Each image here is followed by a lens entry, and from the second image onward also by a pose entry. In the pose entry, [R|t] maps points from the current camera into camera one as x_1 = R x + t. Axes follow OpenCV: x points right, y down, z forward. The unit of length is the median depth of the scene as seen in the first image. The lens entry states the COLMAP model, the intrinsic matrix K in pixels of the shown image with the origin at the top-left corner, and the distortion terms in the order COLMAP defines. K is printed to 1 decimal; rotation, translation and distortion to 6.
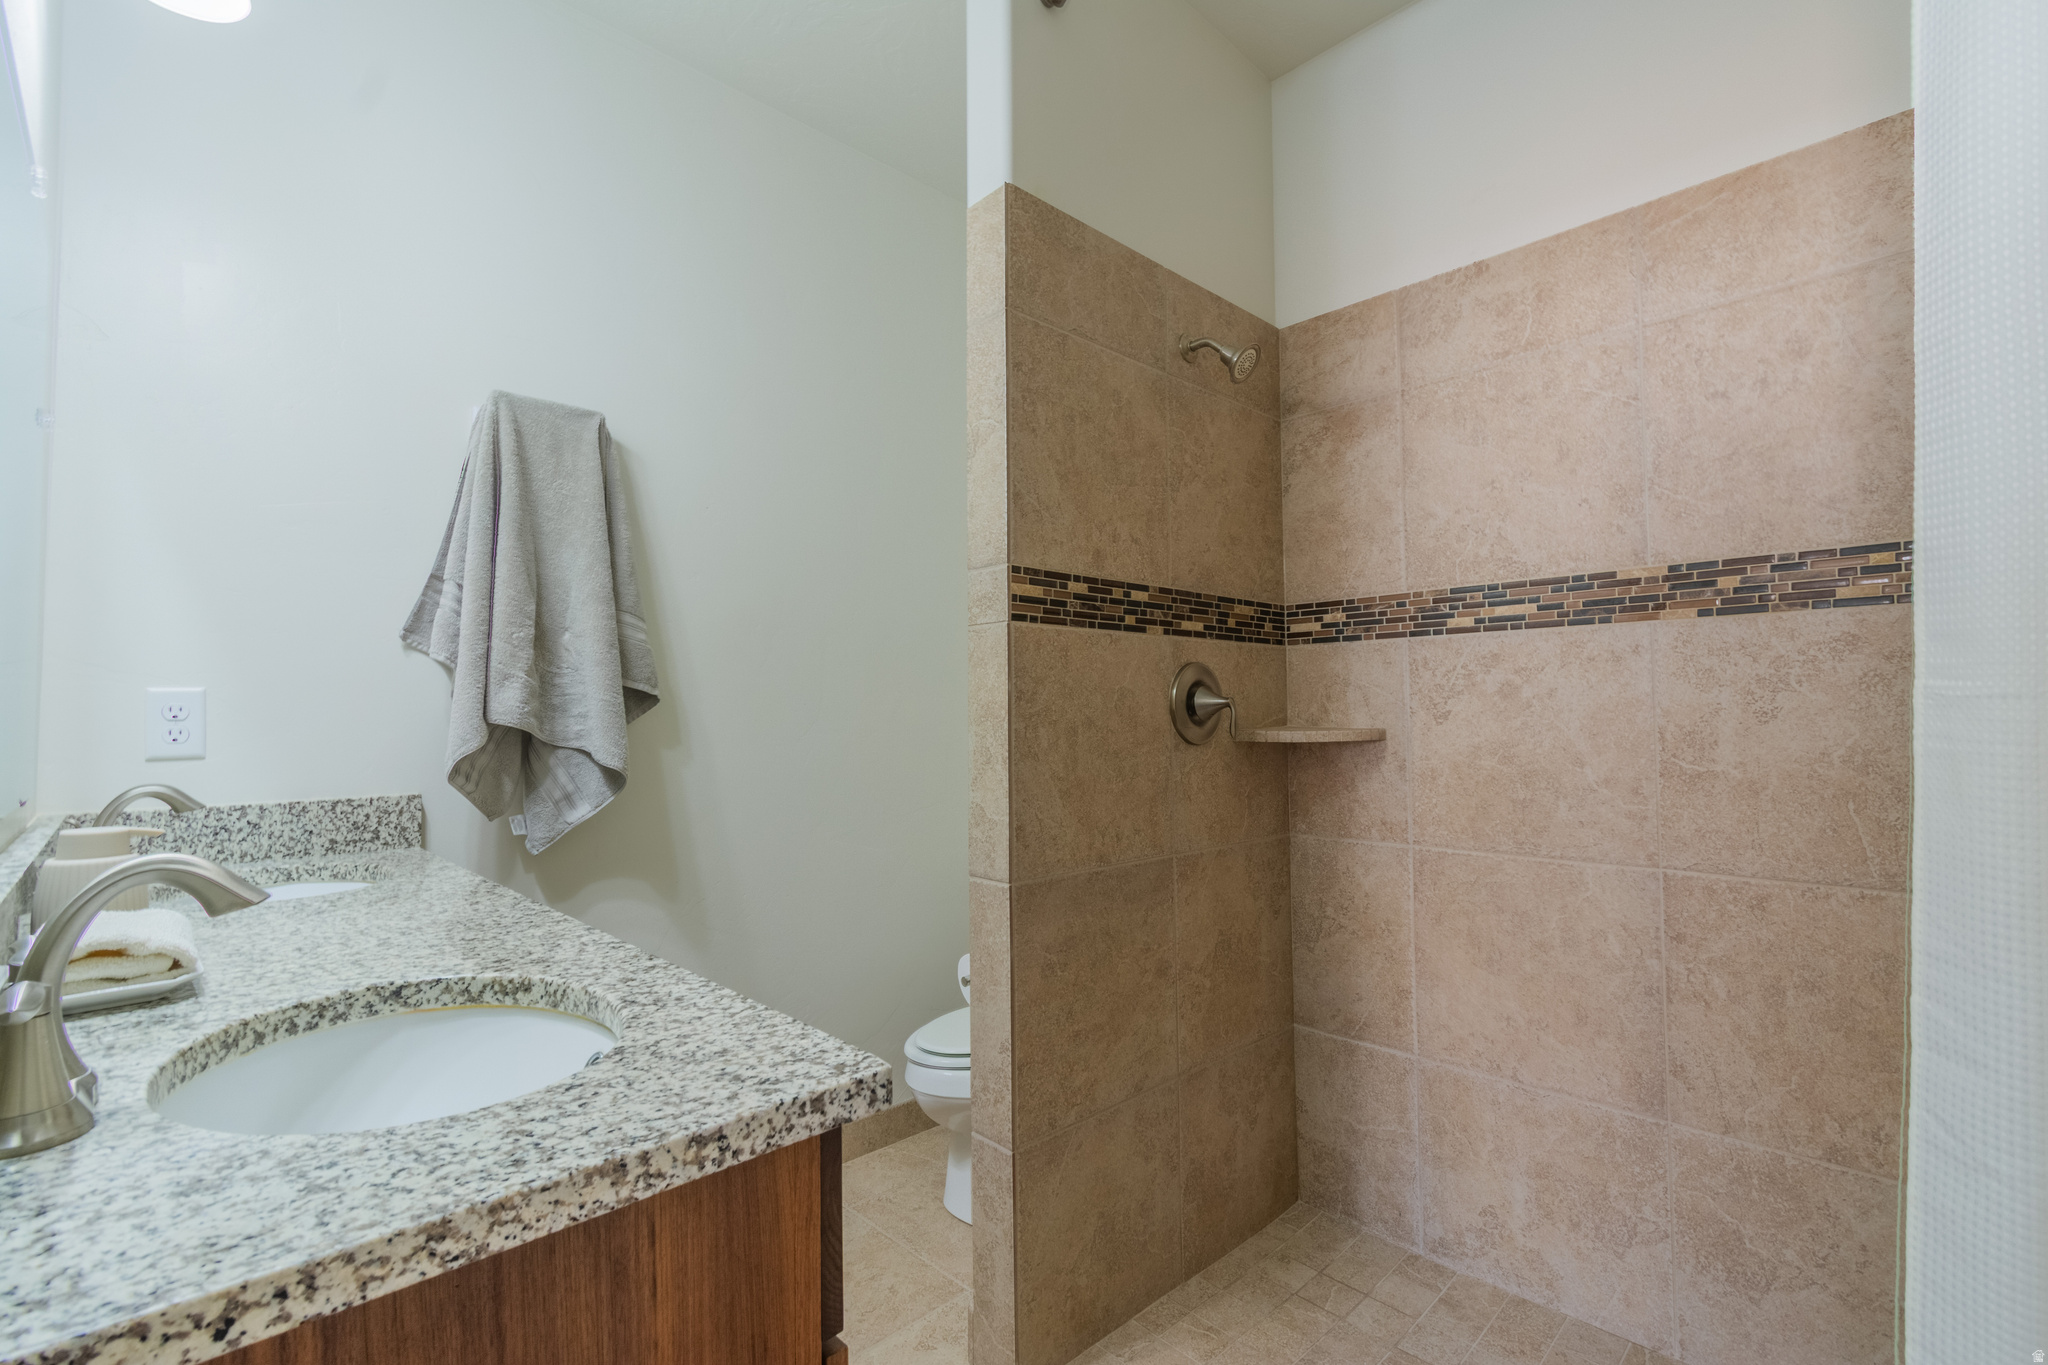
lens RADIAL K [[941.0, 0, 1006.8], [0, 941.0, 689.0], [0, 0, 1]] dist [0.011334, 0.000109]
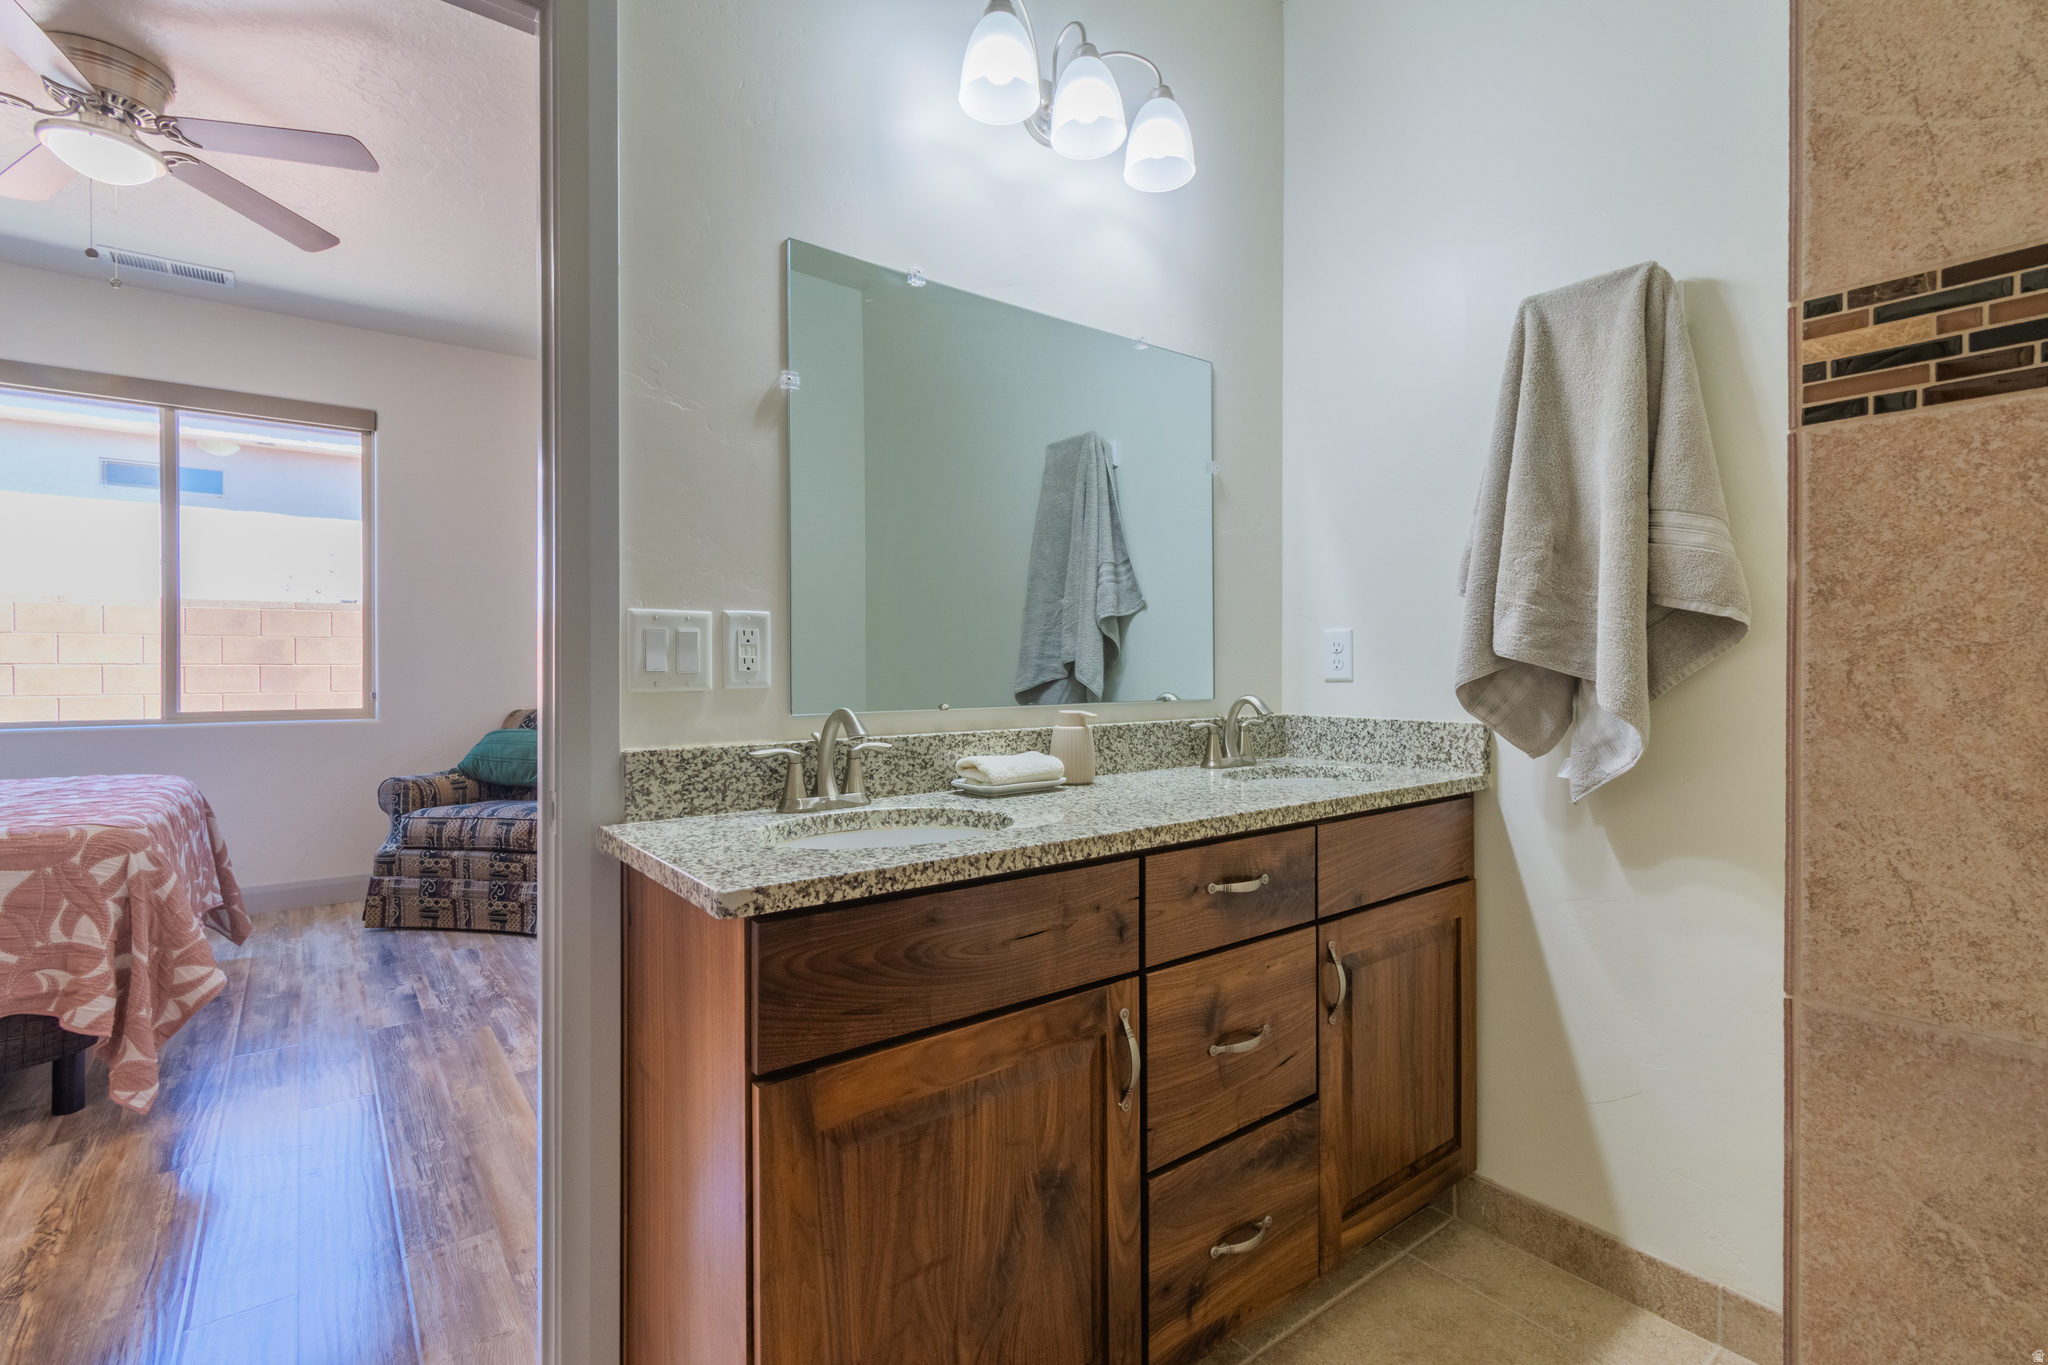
lens RADIAL K [[941.0, 0, 1021.6], [0, 941.0, 673.4], [0, 0, 1]] dist [0.011334, 0.000109]
pose [[-0.115757, 0.016580, -0.993139, 0.494965], [0.031188, 0.999428, 0.013050, 0.028637], [0.992788, -0.029463, -0.116208, 0.657885]]
